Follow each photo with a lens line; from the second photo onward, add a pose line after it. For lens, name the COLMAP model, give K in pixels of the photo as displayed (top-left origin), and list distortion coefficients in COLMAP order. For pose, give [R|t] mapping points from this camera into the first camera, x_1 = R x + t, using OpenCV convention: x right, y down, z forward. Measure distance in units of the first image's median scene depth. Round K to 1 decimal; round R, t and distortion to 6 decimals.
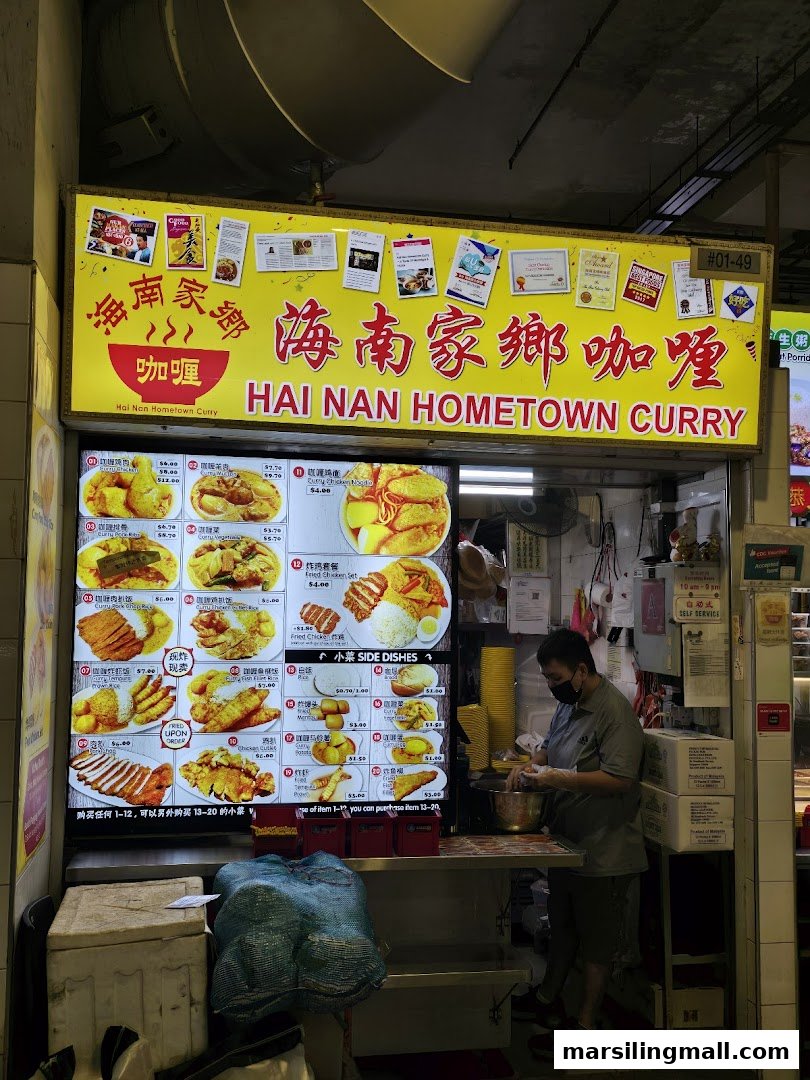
lens RADIAL K [[1085.0, 0, 415.3], [0, 1085.0, 540.5], [0, 0, 1]] dist [0.181940, -0.564228]
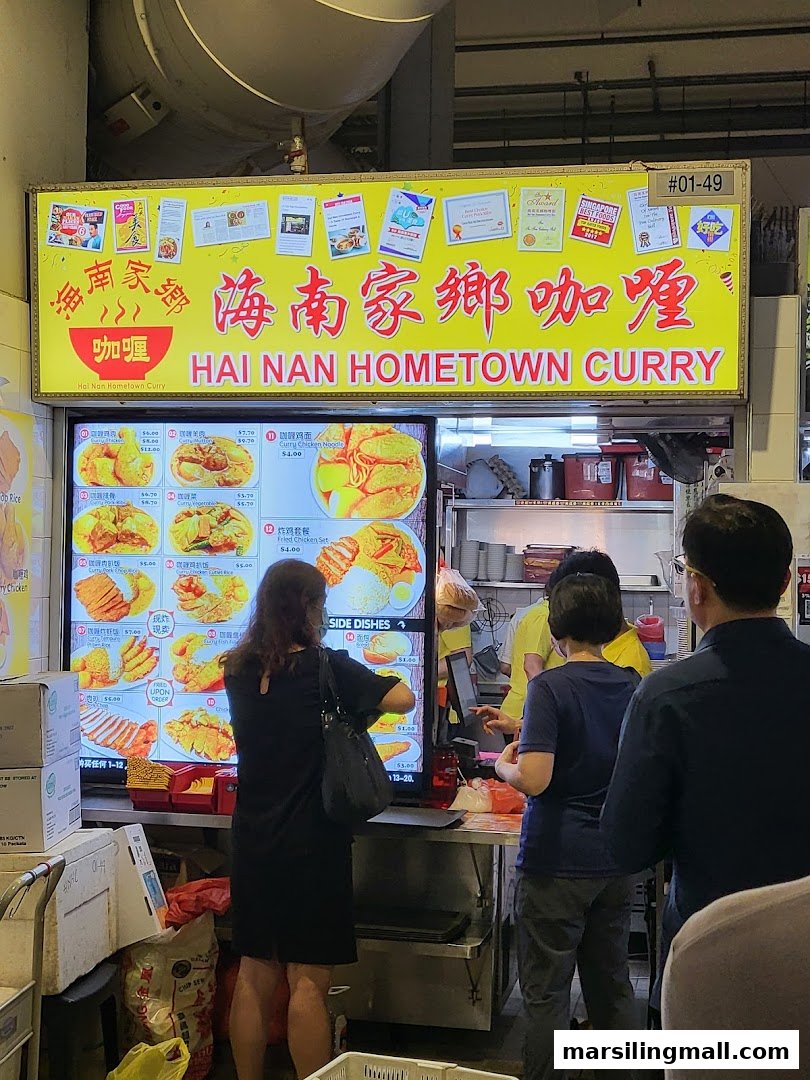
lens RADIAL K [[1471.3, 0, 409.1], [0, 1471.3, 520.6], [0, 0, 1]] dist [0.131826, -0.857912]
pose [[0.924326, -0.008616, -0.381507, 0.537609], [0.023612, 0.999121, 0.034644, -0.030428], [0.380873, -0.041030, 0.923716, -0.202747]]
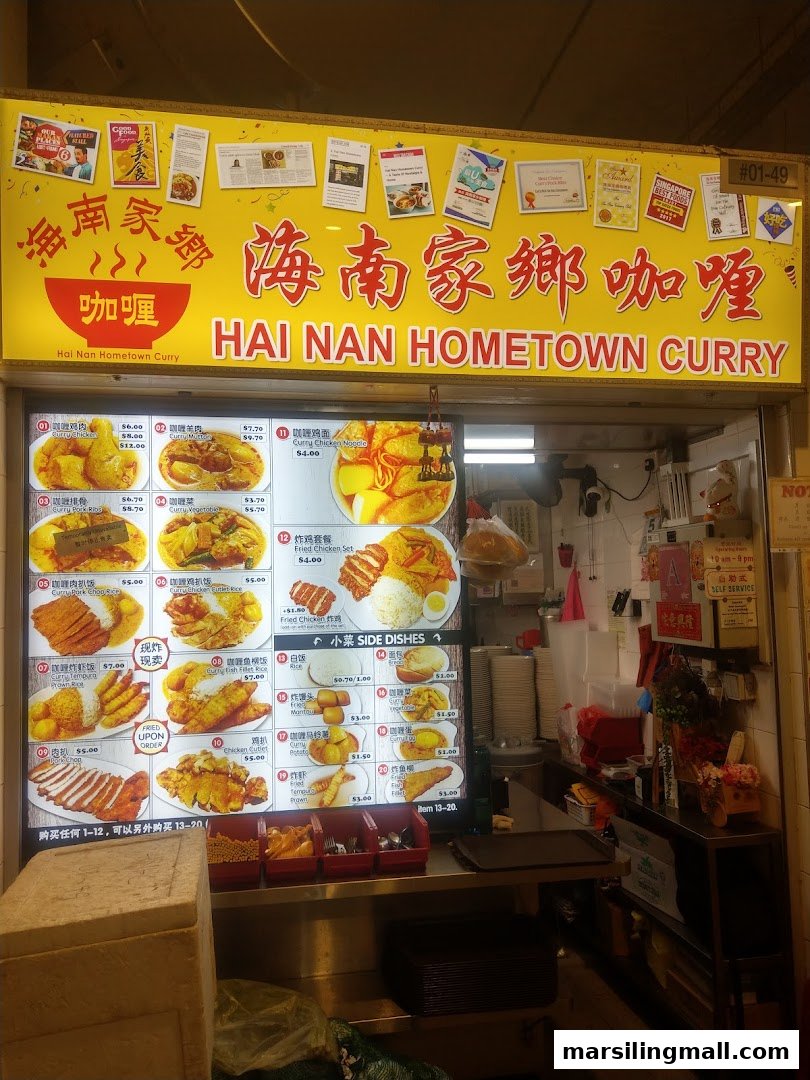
lens RADIAL K [[826.6, 0, 397.0], [0, 826.6, 541.8], [0, 0, 1]] dist [0.053465, -0.096154]
pose [[0.999273, -0.037422, -0.007224, -0.013370], [0.037422, 0.999300, -0.000025, 0.029333], [0.007220, -0.000245, 0.999974, 0.342149]]
